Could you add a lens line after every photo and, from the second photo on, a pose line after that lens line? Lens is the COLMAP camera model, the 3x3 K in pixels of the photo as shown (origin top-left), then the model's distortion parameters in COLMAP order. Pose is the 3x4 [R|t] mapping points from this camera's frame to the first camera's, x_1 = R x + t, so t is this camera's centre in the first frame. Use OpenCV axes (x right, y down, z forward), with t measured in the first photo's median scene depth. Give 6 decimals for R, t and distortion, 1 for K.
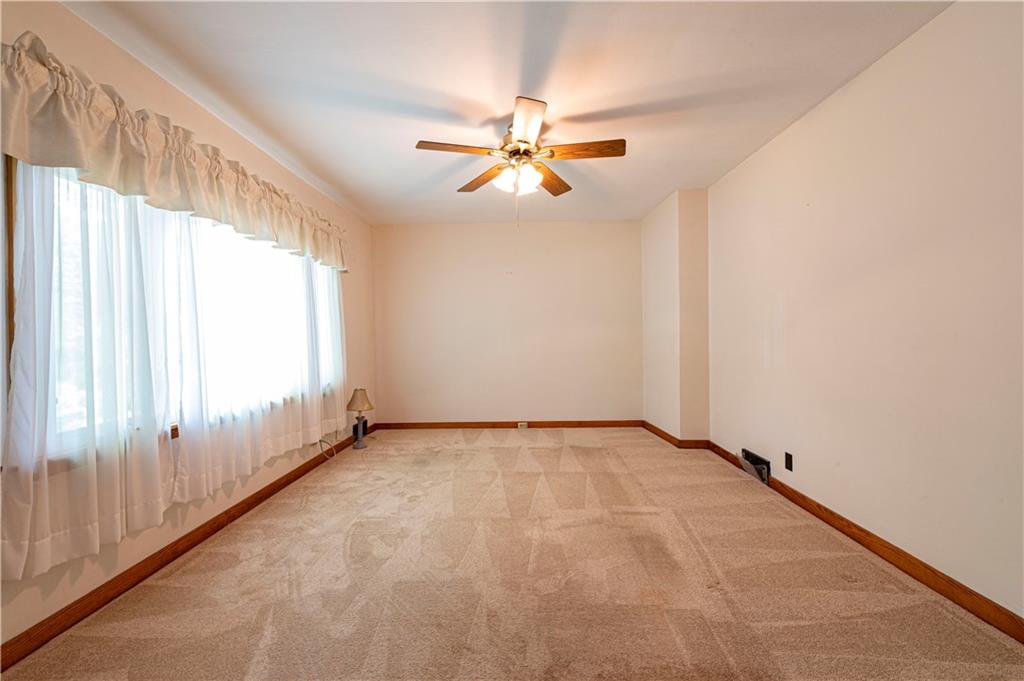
lens RADIAL K [[405.2, 0, 516.9], [0, 405.2, 338.6], [0, 0, 1]] dist [-0.001877, -0.000193]
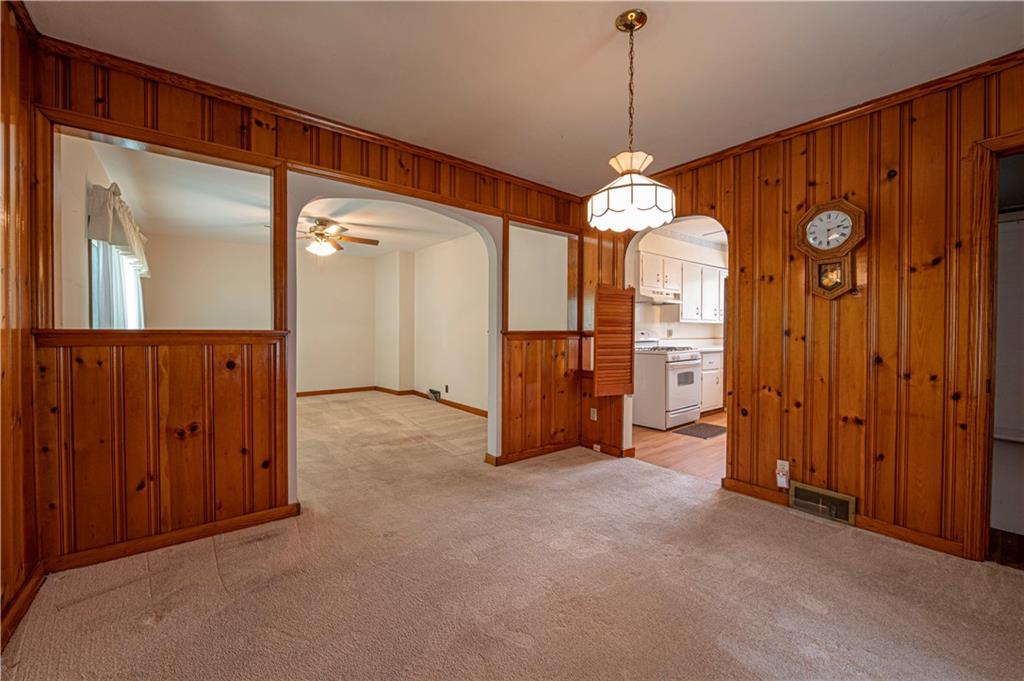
lens RADIAL K [[405.2, 0, 516.9], [0, 405.2, 338.6], [0, 0, 1]] dist [-0.001877, -0.000193]
pose [[0.767159, 0.010228, 0.641376, -0.412672], [-0.008041, 0.999948, -0.006327, 0.028615], [-0.641407, -0.000303, 0.767201, -0.843384]]
